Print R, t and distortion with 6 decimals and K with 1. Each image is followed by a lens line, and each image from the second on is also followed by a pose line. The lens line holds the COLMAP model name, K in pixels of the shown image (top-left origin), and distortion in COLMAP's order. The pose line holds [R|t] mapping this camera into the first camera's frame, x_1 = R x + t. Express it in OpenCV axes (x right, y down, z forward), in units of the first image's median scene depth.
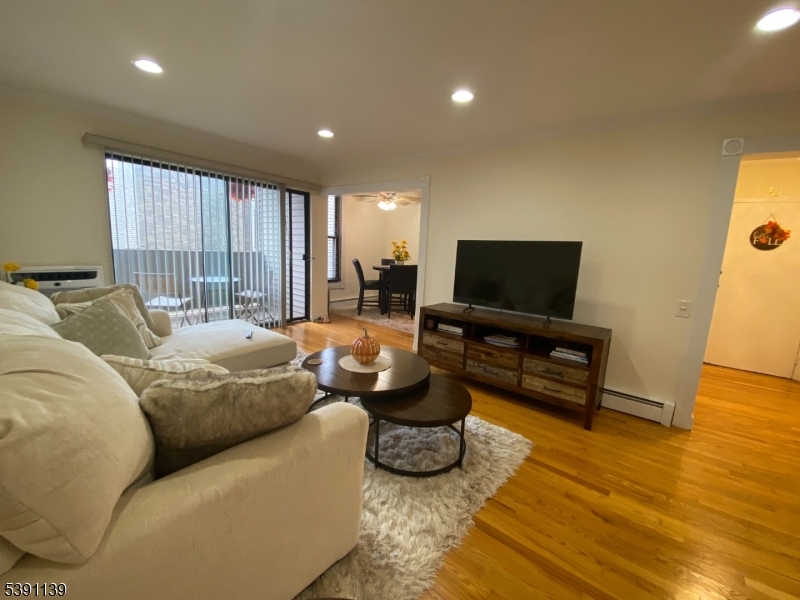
lens RADIAL K [[322.7, 0, 400.0], [0, 322.7, 300.0], [0, 0, 1]] dist [0.020996, -0.021298]
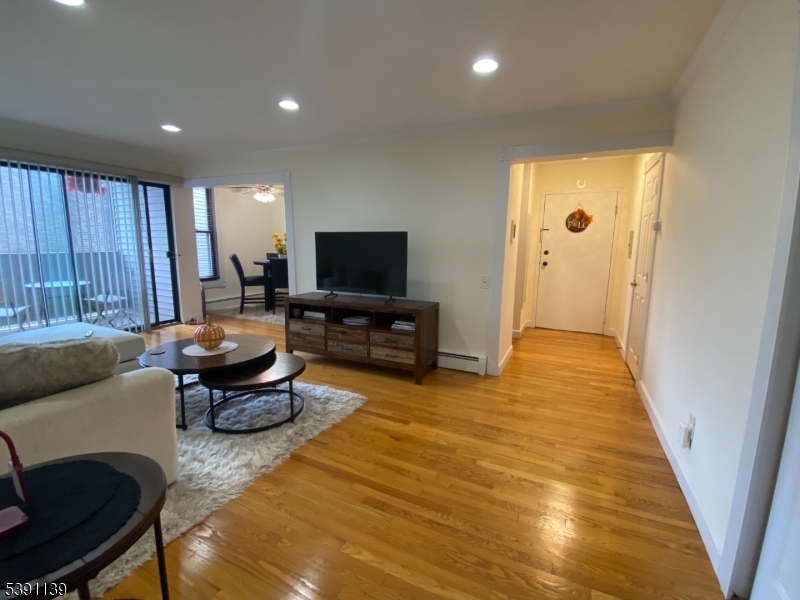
lens RADIAL K [[350.6, 0, 401.0], [0, 350.6, 298.8], [0, 0, 1]] dist [0.029983, -0.027232]
pose [[0.972513, -0.070326, 0.221975, 0.220371], [0.069433, 0.997516, 0.011834, 0.051630], [-0.222256, 0.003904, 0.974981, -0.249278]]
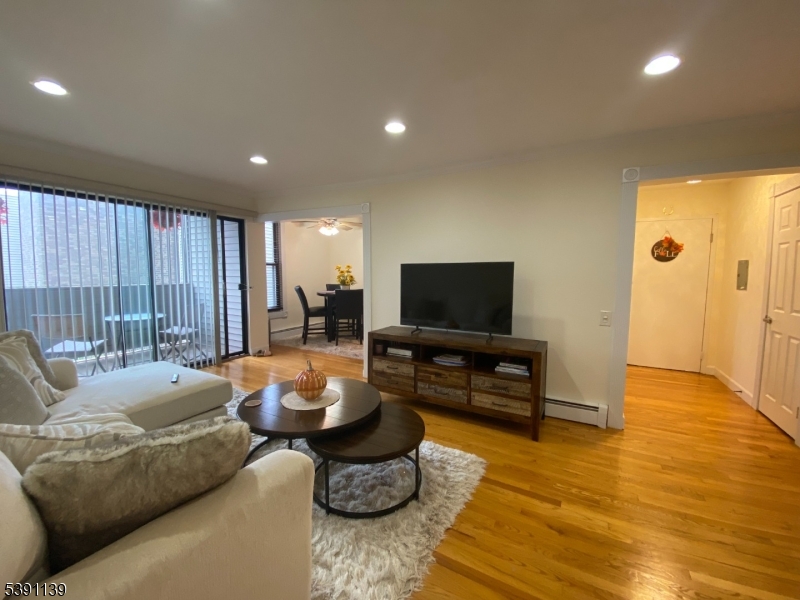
lens RADIAL K [[322.7, 0, 400.0], [0, 322.7, 300.0], [0, 0, 1]] dist [0.020996, -0.021298]
pose [[0.985302, -0.054724, 0.161821, 0.008511], [0.065753, 0.995807, -0.063599, -0.009319], [-0.157662, 0.073304, 0.984769, 0.013369]]
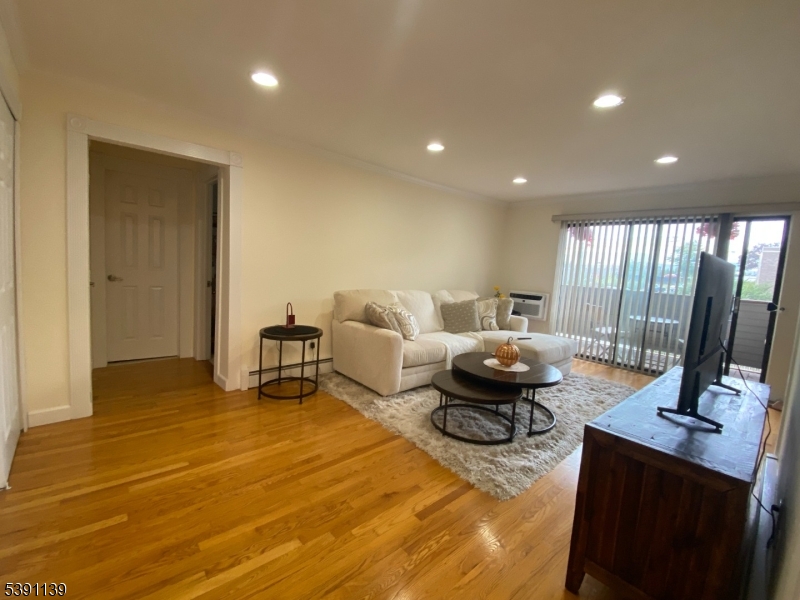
lens RADIAL K [[350.6, 0, 401.0], [0, 350.6, 298.8], [0, 0, 1]] dist [0.029983, -0.027232]
pose [[-0.150182, 0.038001, -0.987928, 1.080679], [-0.222365, 0.972360, 0.071205, -0.048779], [0.963327, 0.230374, -0.137581, 0.628602]]
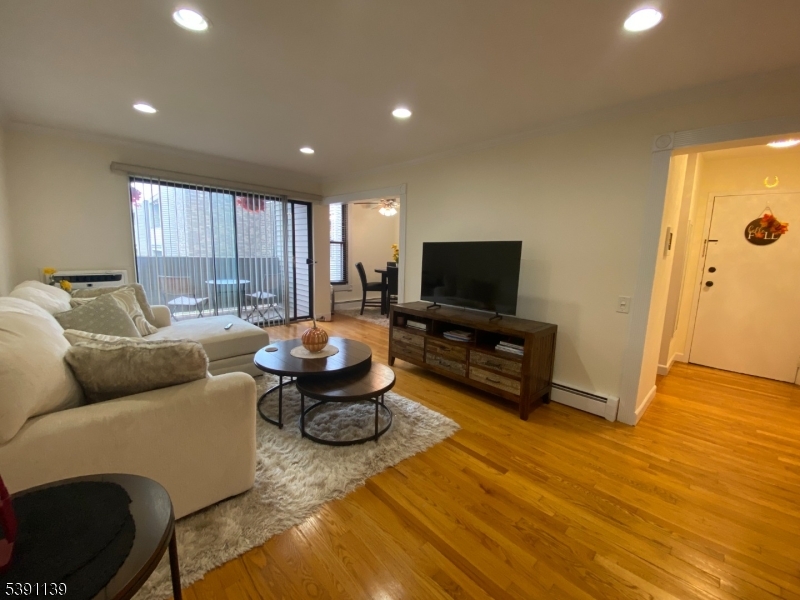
lens RADIAL K [[322.7, 0, 400.0], [0, 322.7, 300.0], [0, 0, 1]] dist [0.020996, -0.021298]
pose [[0.992280, -0.001229, -0.124011, 0.283626], [-0.000576, 0.999894, -0.014516, 0.026769], [0.124016, 0.014476, 0.992175, -0.083947]]
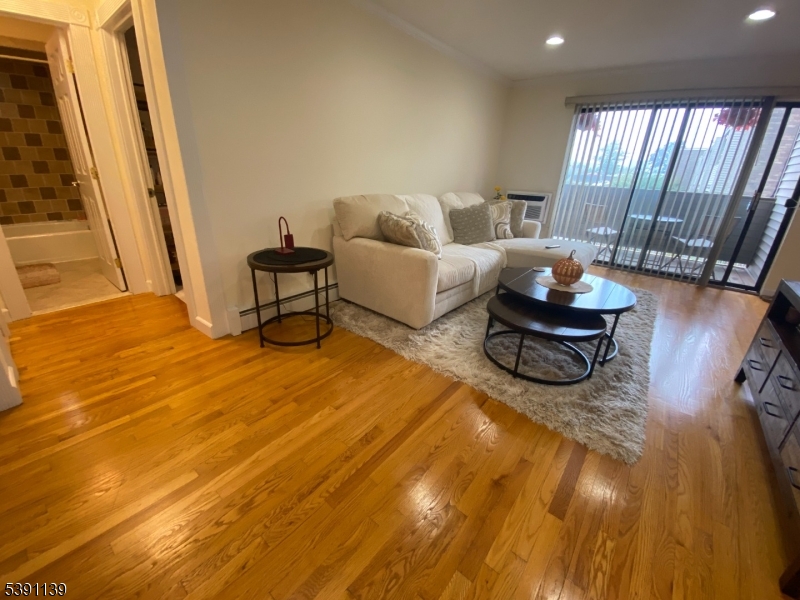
lens RADIAL K [[322.7, 0, 400.0], [0, 322.7, 300.0], [0, 0, 1]] dist [0.020996, -0.021298]
pose [[0.000227, 0.324050, -0.946040, 0.759480], [-0.198357, 0.927257, 0.317569, 0.015114], [0.980130, 0.187581, 0.064488, 0.363473]]
